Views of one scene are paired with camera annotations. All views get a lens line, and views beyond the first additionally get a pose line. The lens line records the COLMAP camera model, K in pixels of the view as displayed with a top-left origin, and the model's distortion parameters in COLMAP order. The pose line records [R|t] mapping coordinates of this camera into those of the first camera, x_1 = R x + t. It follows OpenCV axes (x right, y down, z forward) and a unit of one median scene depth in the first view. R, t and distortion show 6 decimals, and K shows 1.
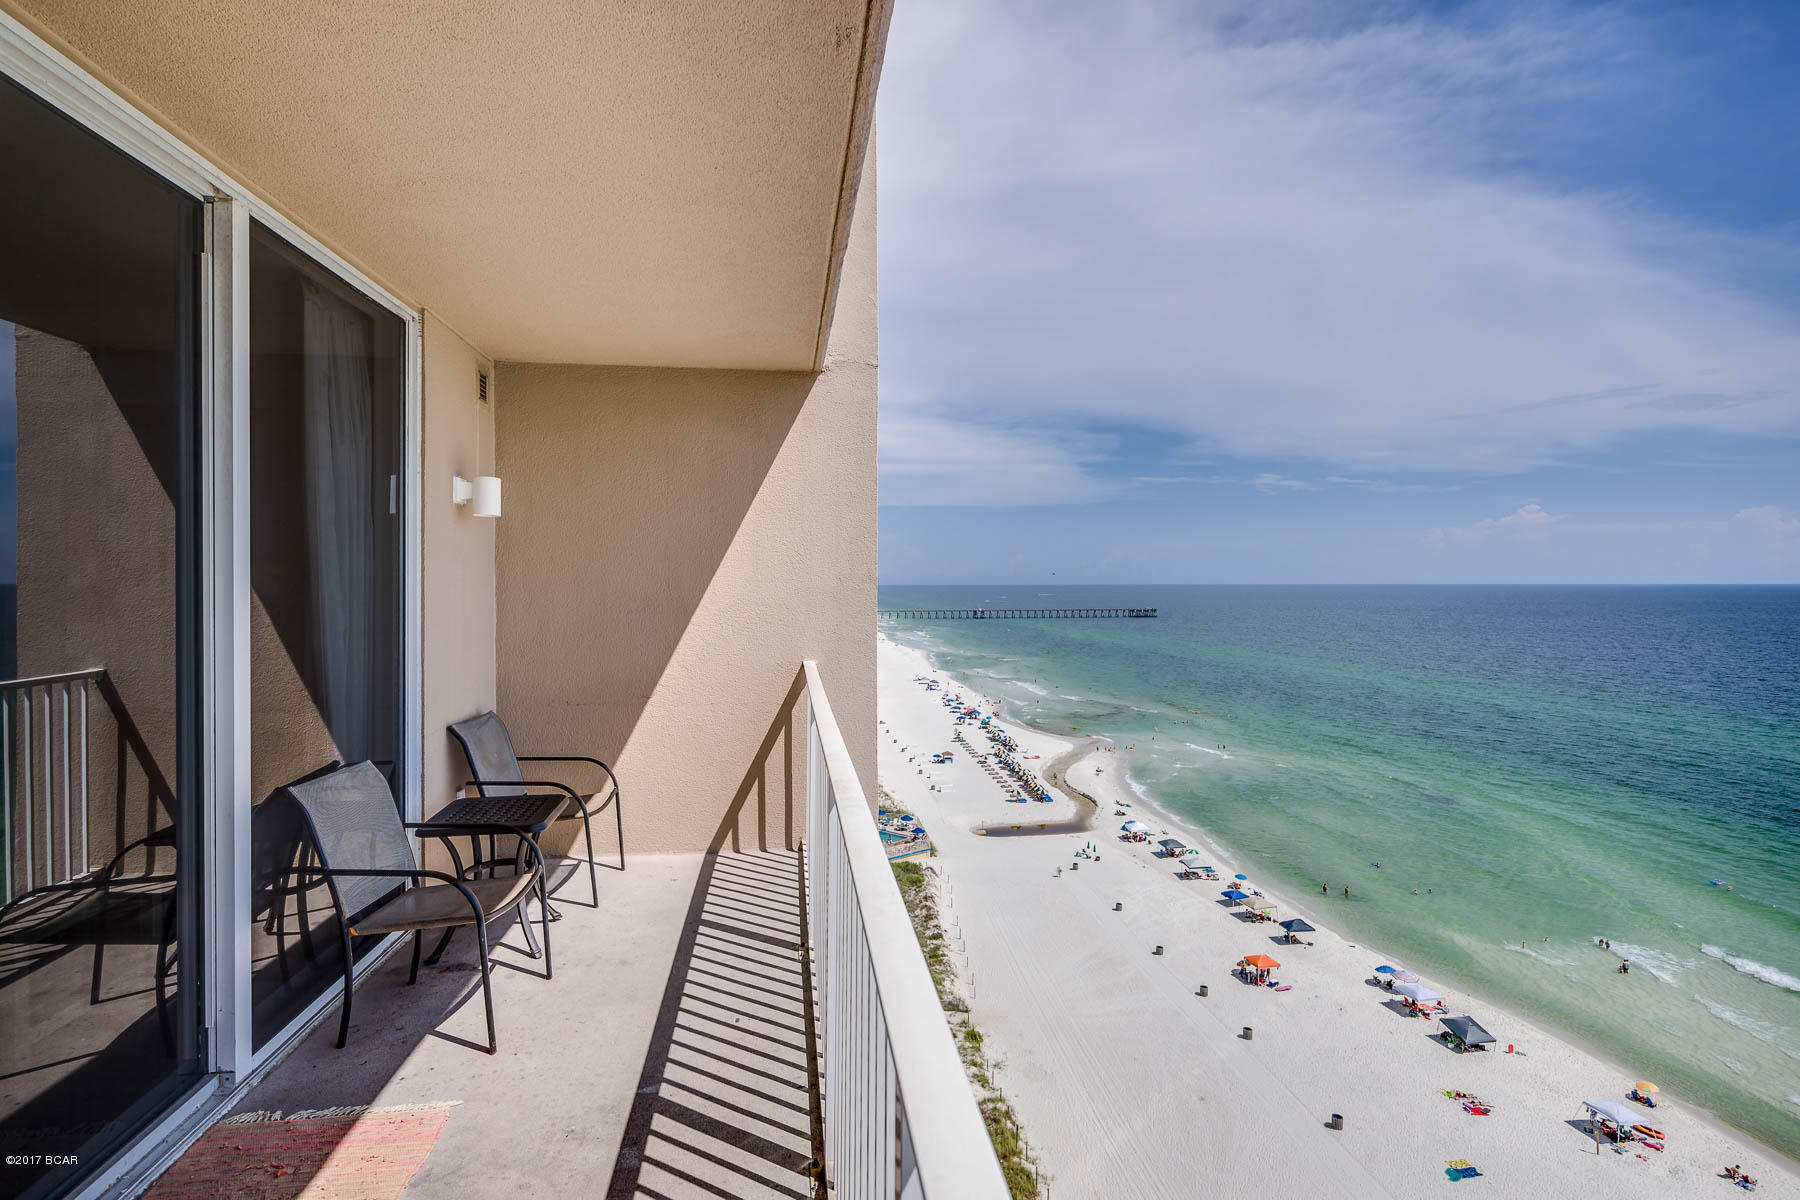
lens RADIAL K [[877.5, 0, 889.5], [0, 877.5, 589.5], [0, 0, 1]] dist [-0.002229, -0.001280]
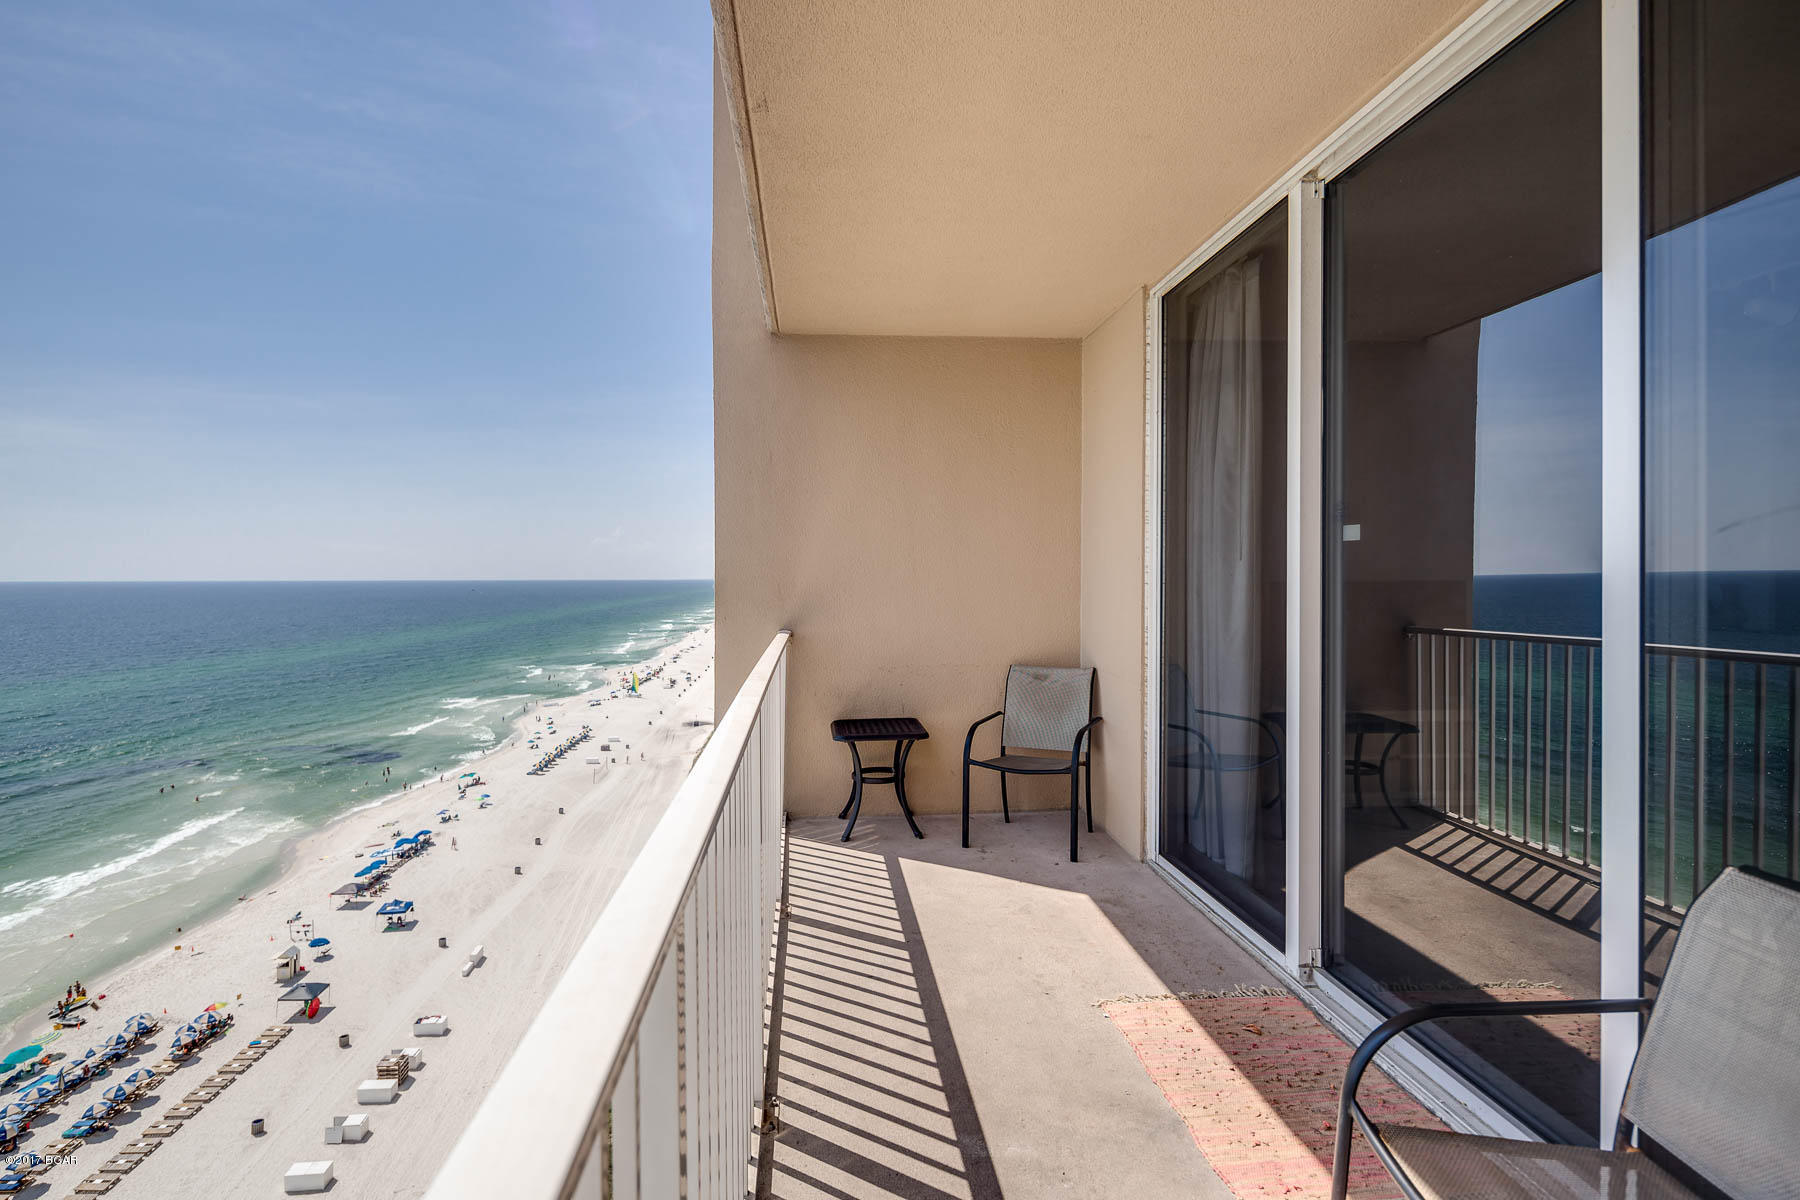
lens RADIAL K [[877.5, 0, 889.5], [0, 877.5, 589.5], [0, 0, 1]] dist [-0.002229, -0.001280]
pose [[-0.998975, 0.015825, 0.042398, -0.264008], [0.016642, 0.999681, 0.018985, 0.047272], [-0.042084, 0.019672, -0.998920, 1.966676]]
